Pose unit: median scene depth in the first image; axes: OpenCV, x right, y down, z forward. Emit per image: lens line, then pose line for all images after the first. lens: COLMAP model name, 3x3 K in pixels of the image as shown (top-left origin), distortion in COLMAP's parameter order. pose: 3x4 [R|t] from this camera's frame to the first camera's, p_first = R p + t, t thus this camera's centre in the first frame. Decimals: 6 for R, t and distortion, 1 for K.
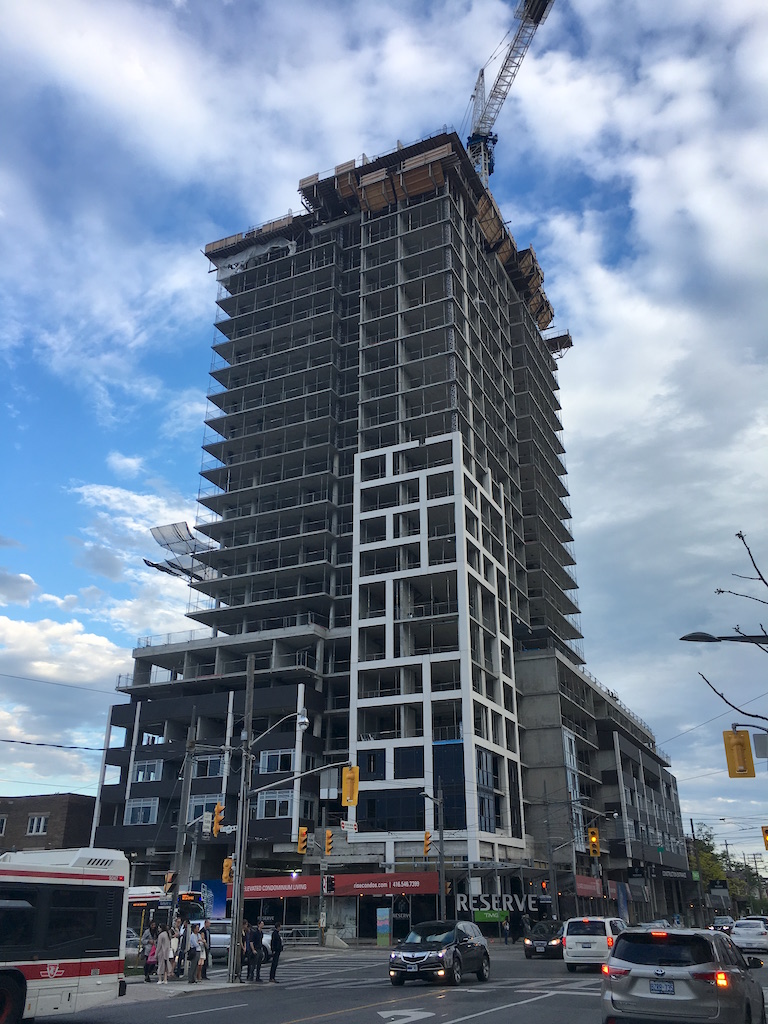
lens RADIAL K [[857.5, 0, 384.6], [0, 857.5, 514.0], [0, 0, 1]] dist [0.079359, -0.090791]
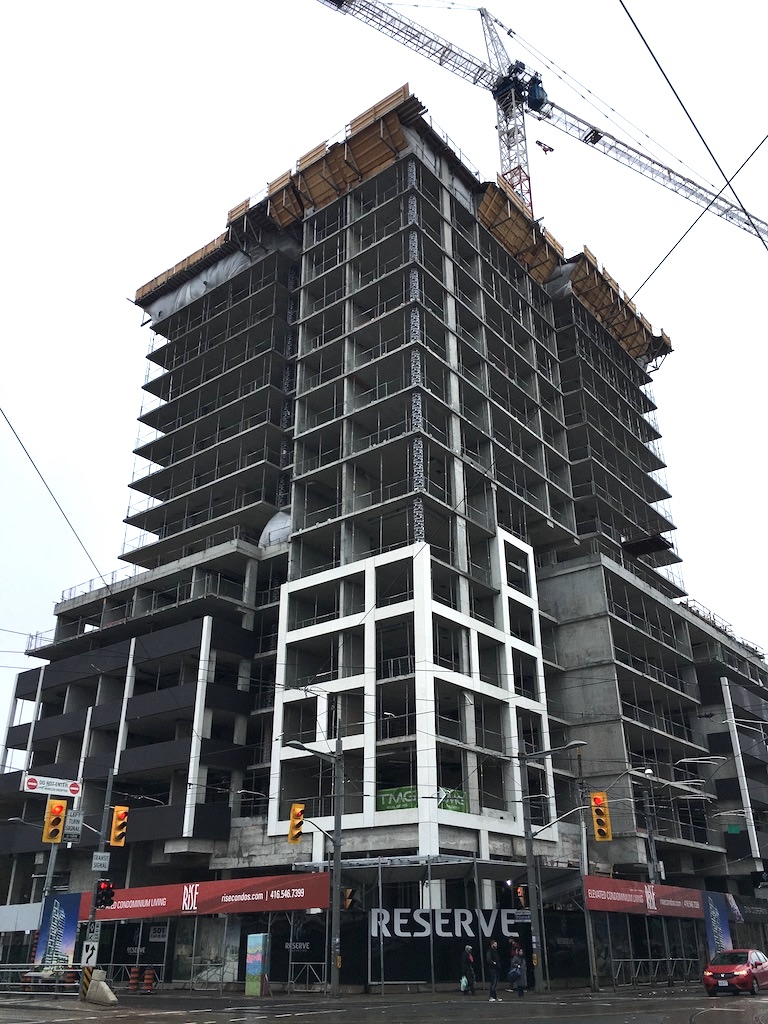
lens RADIAL K [[857.5, 0, 384.0], [0, 857.5, 511.3], [0, 0, 1]] dist [0.079359, -0.090791]
pose [[0.974676, -0.100723, -0.199651, 0.199503], [0.094978, 0.994747, -0.038171, 0.155063], [0.202447, 0.018242, 0.979123, 0.336883]]
